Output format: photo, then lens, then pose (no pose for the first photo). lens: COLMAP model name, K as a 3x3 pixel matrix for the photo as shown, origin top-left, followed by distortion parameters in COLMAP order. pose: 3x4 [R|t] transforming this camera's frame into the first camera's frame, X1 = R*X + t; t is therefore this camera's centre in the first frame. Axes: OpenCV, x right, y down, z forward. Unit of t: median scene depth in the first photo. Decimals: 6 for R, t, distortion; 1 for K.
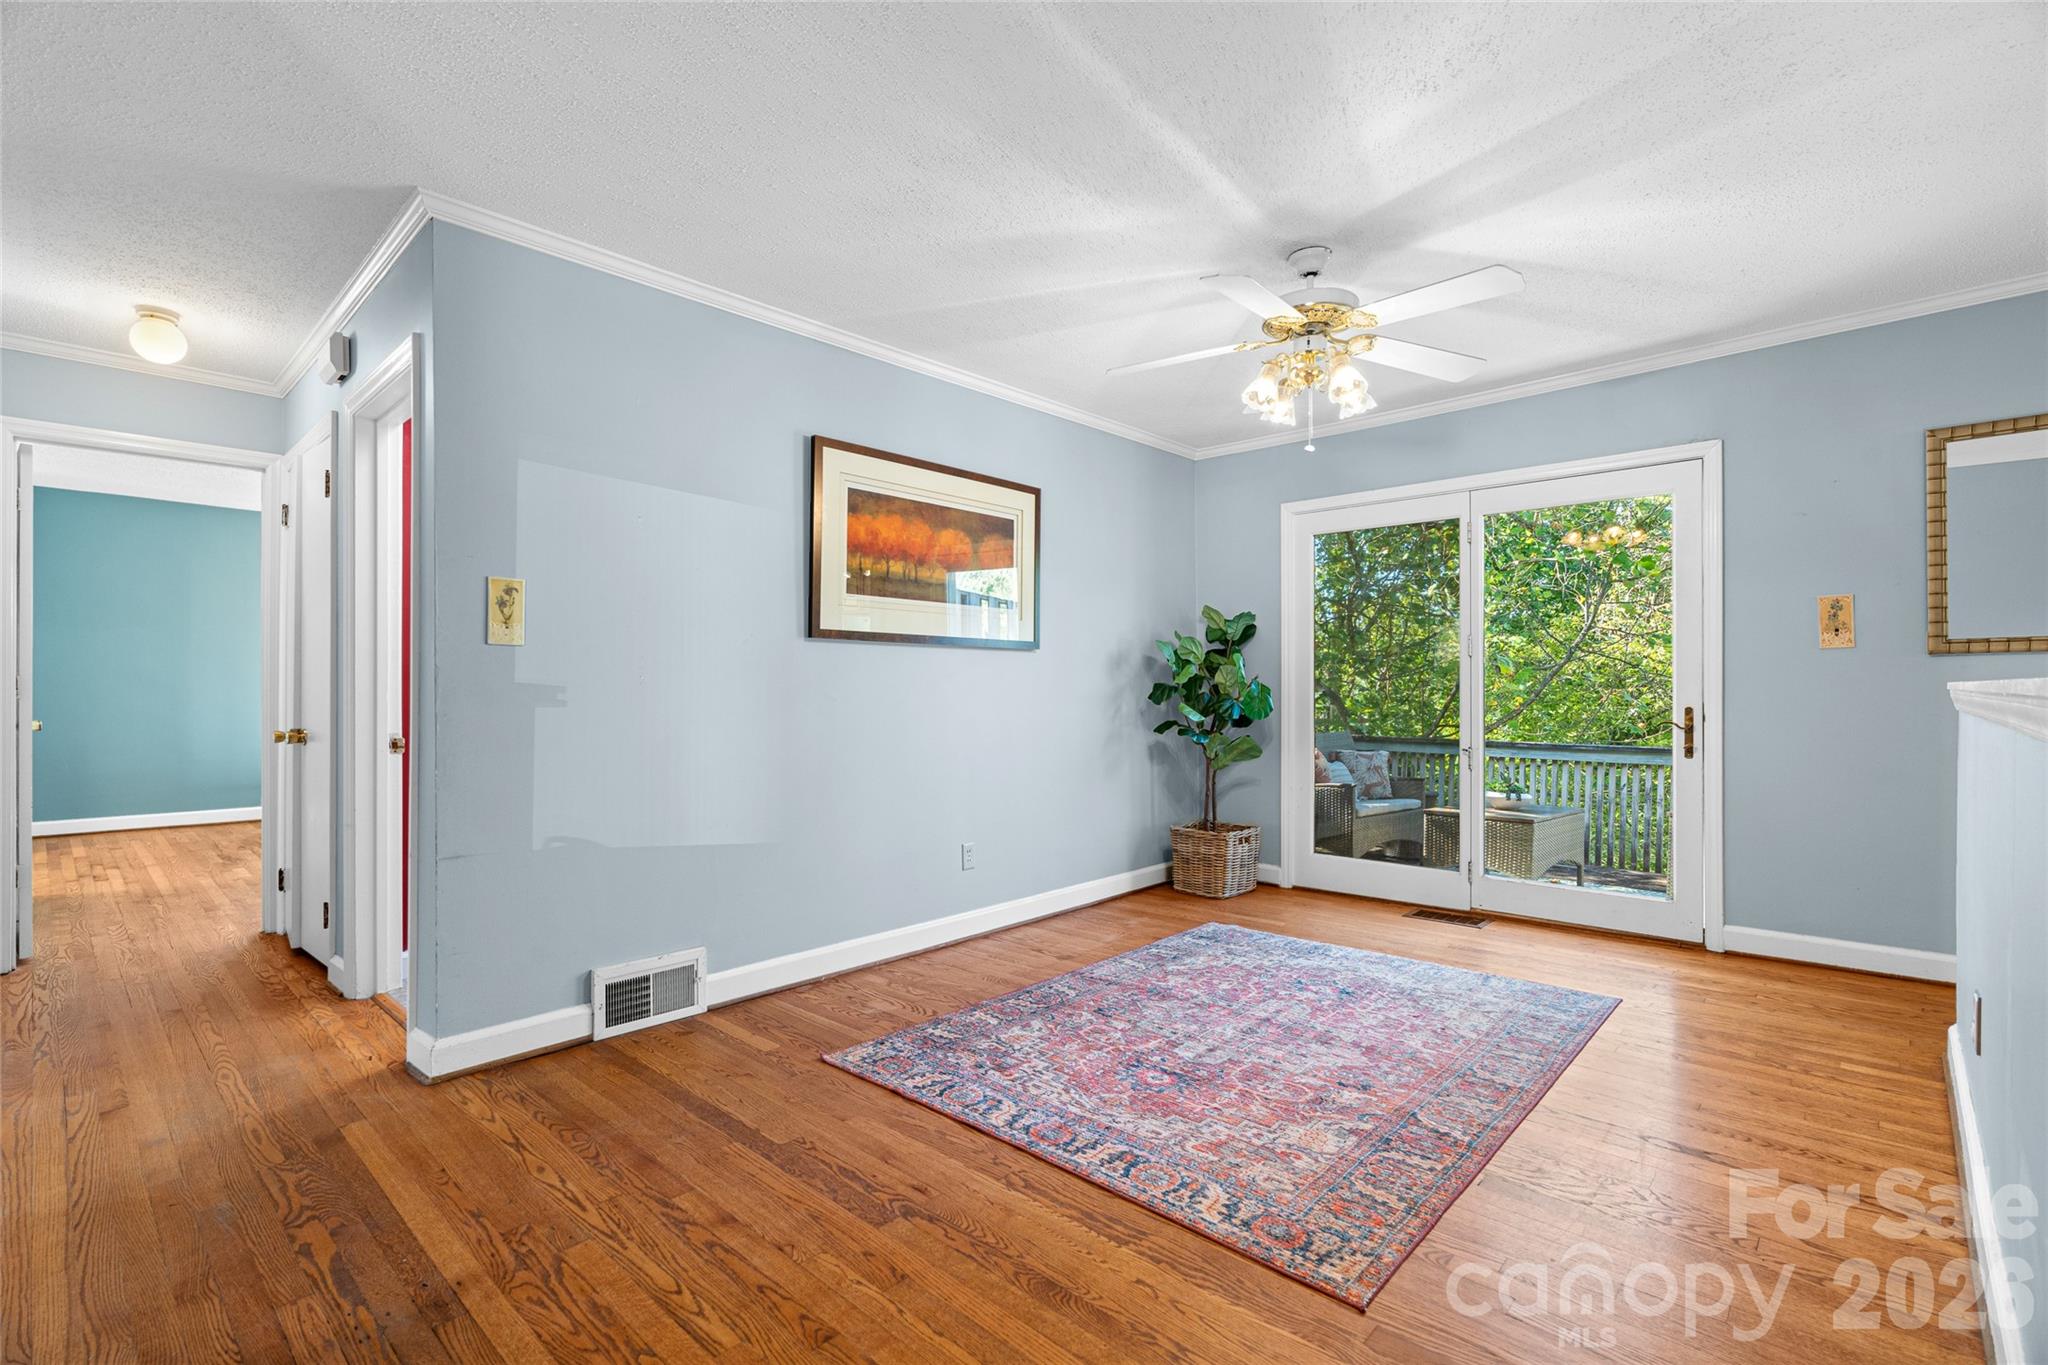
lens RADIAL K [[916.5, 0, 1027.8], [0, 916.5, 691.6], [0, 0, 1]] dist [-0.001278, 0.000452]
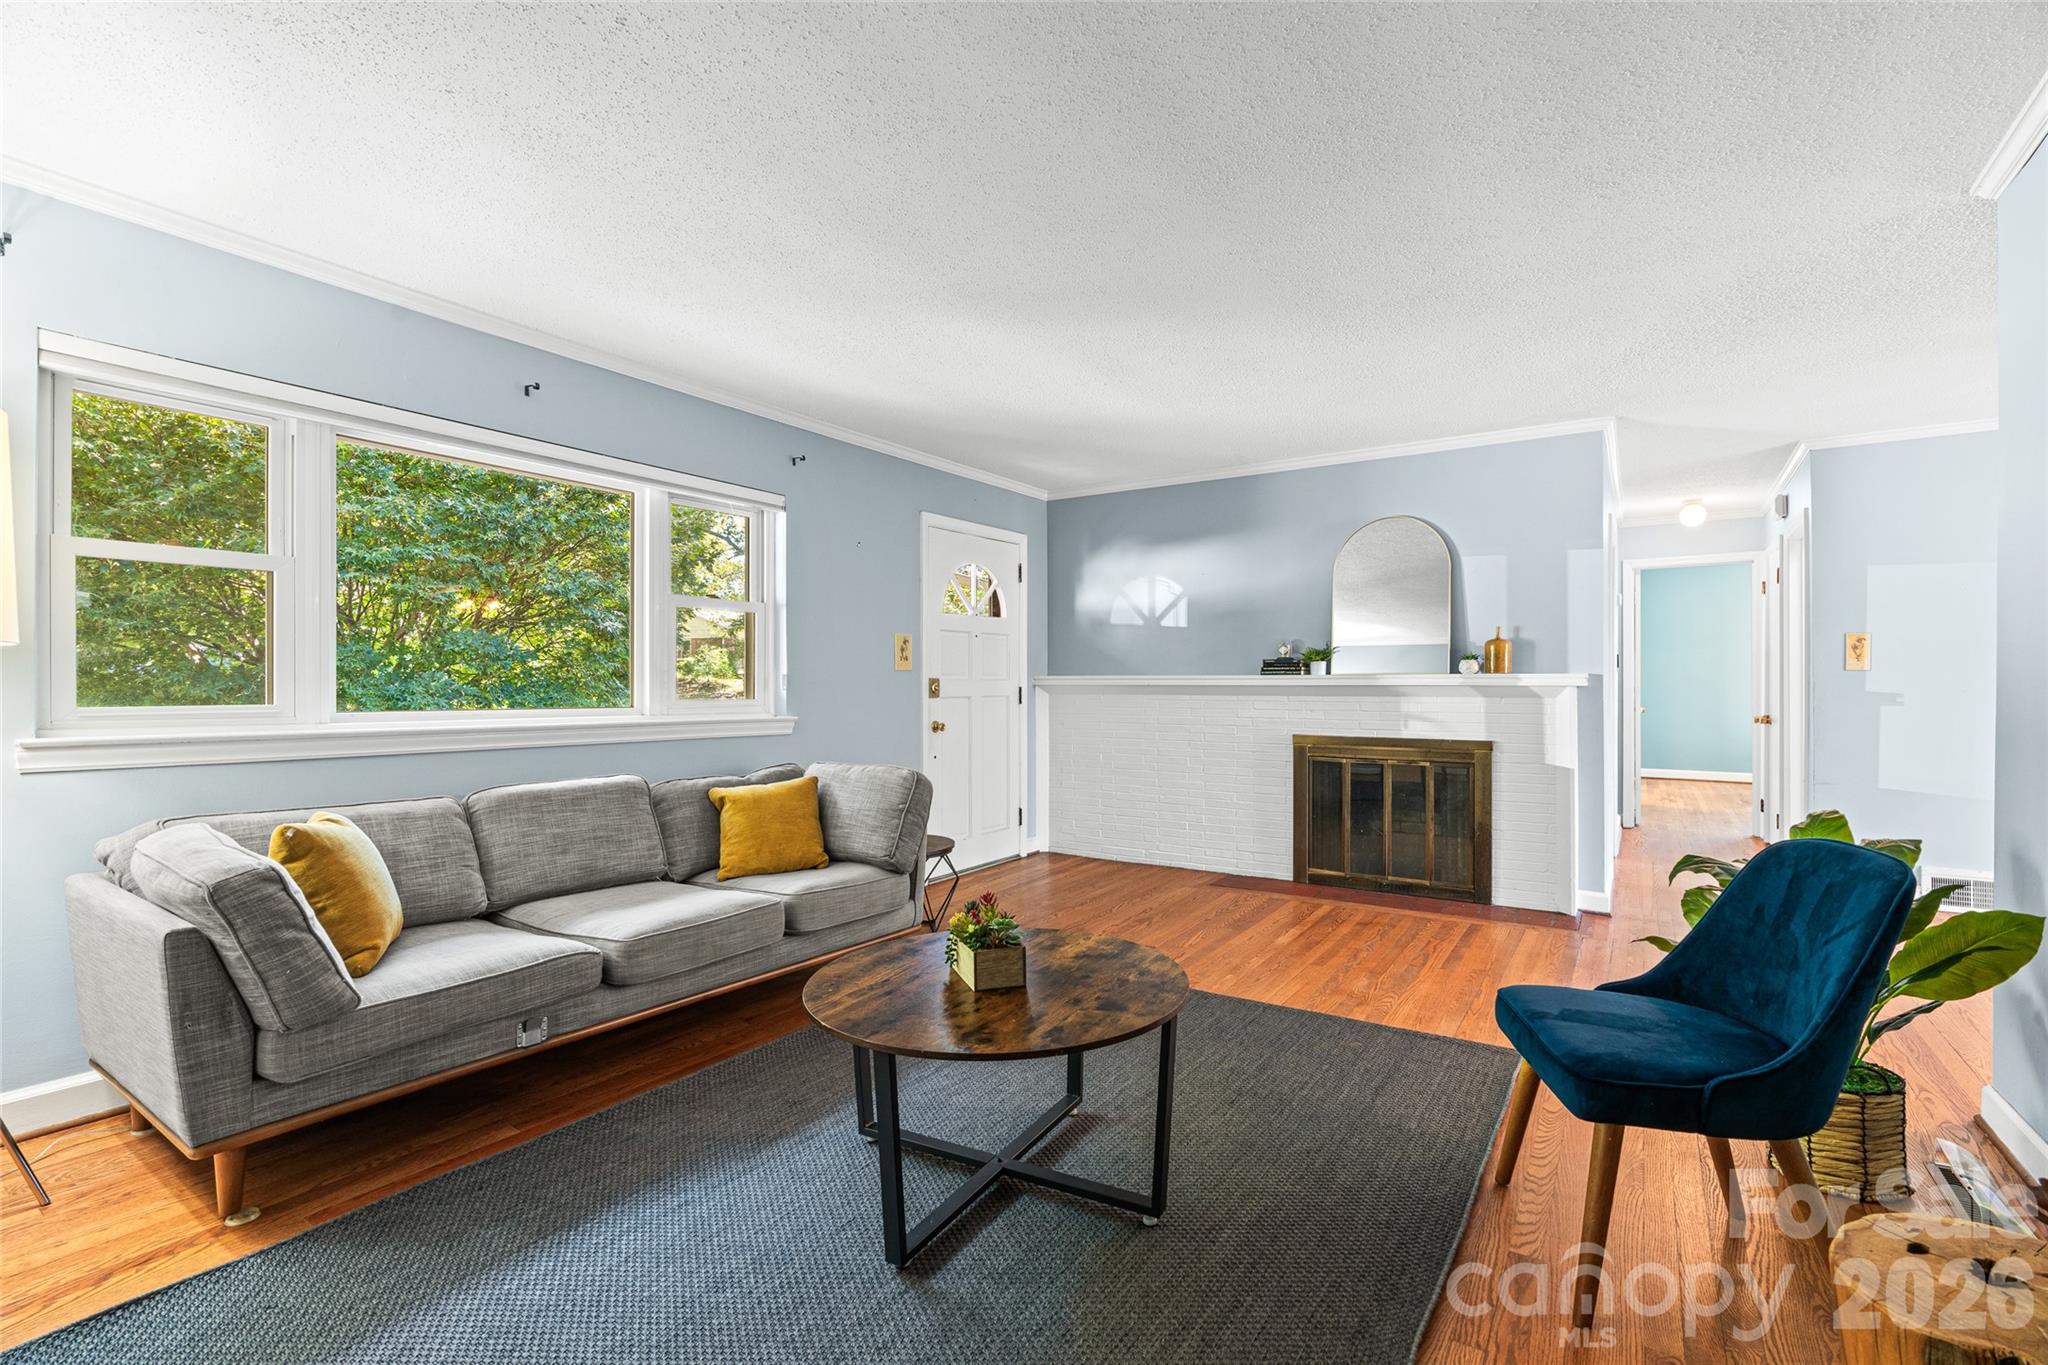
lens RADIAL K [[916.5, 0, 1033.4], [0, 916.5, 687.0], [0, 0, 1]] dist [-0.001278, 0.000452]
pose [[0.160525, -0.000508, -0.987032, 0.706887], [0.004271, 0.999991, 0.000180, -0.019697], [0.987023, -0.004245, 0.160525, -0.660334]]
